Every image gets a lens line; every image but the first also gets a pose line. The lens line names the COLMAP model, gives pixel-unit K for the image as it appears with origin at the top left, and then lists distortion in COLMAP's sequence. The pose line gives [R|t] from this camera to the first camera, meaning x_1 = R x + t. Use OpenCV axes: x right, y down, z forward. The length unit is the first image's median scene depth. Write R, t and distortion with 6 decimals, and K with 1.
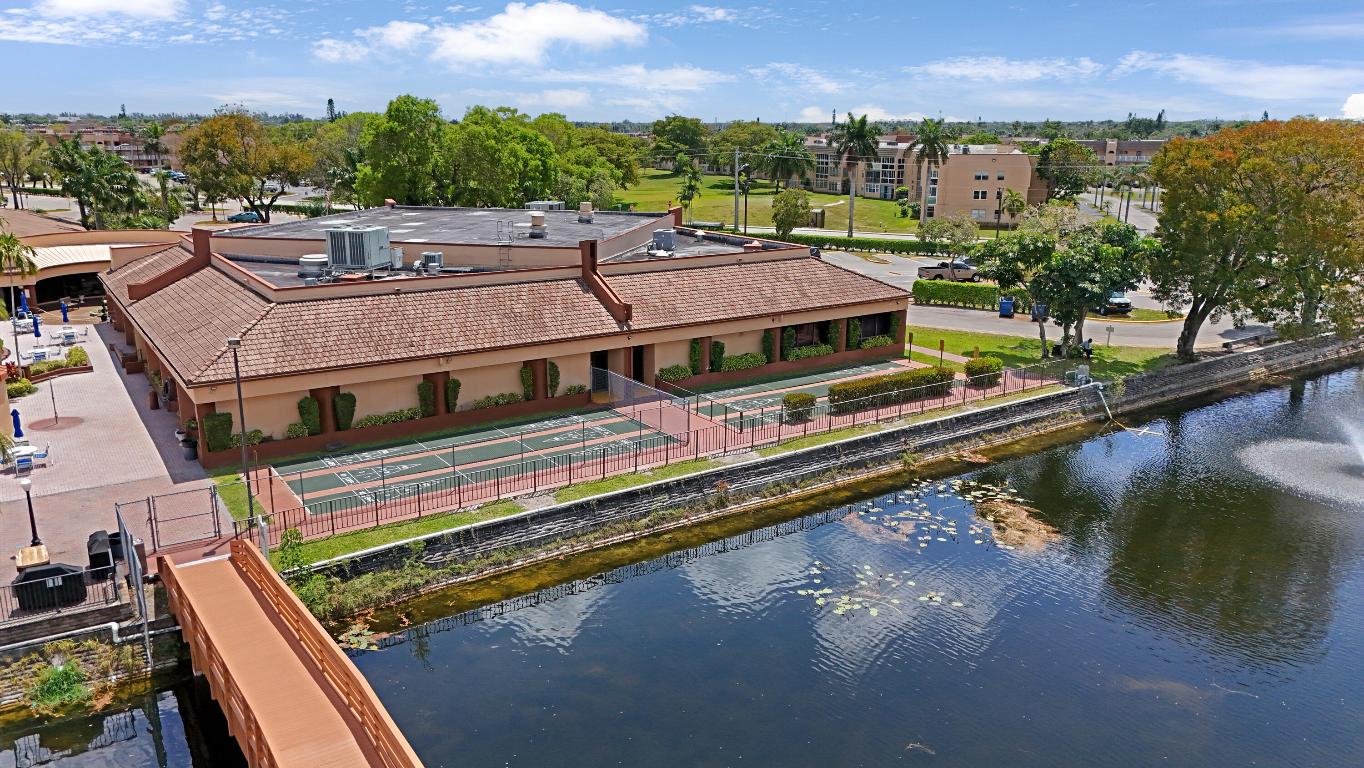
lens RADIAL K [[1006.3, 0, 679.8], [0, 1006.3, 378.5], [0, 0, 1]] dist [0.075044, -0.064284]
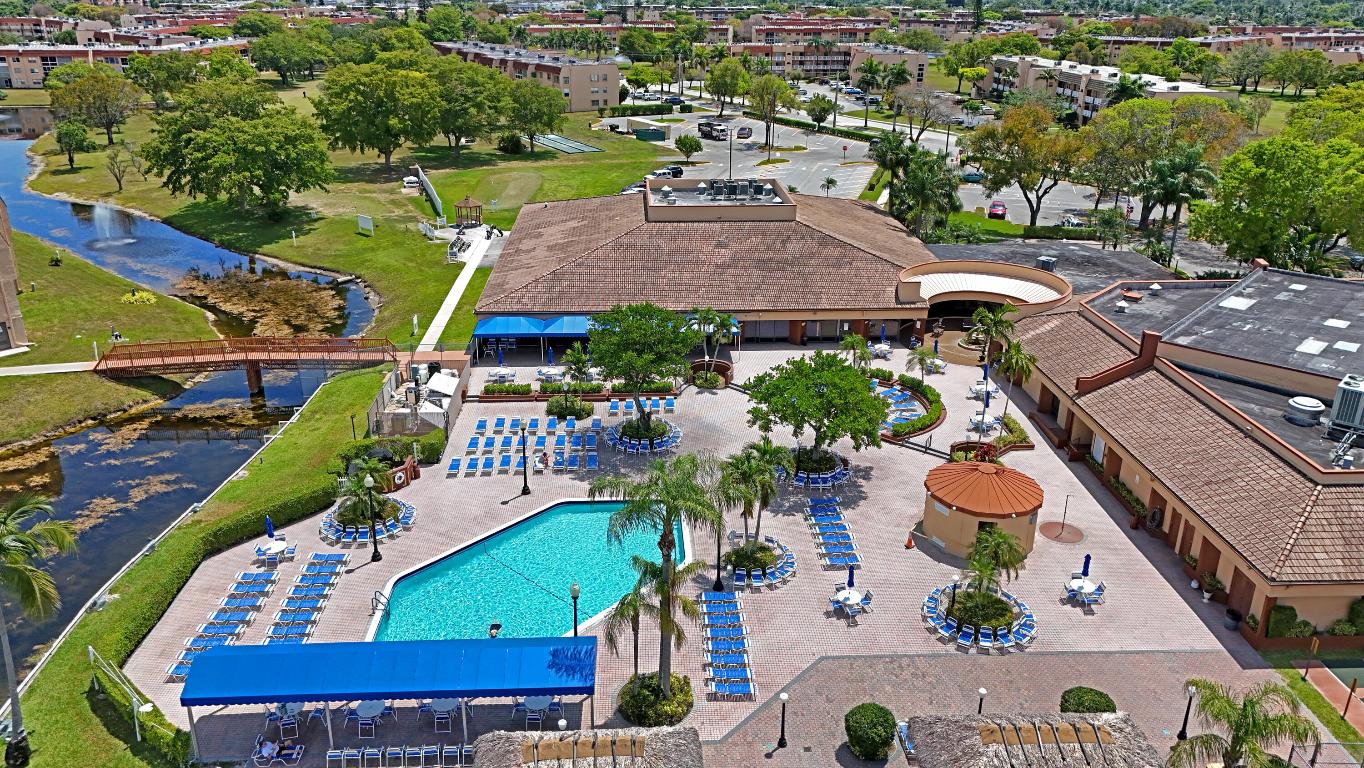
lens RADIAL K [[1006.3, 0, 679.8], [0, 1006.3, 378.5], [0, 0, 1]] dist [0.075044, -0.064284]
pose [[0.855886, 0.186832, -0.482238, -0.378282], [-0.128329, 0.980025, 0.151927, -0.202306], [0.500991, -0.068147, 0.862766, -0.155865]]
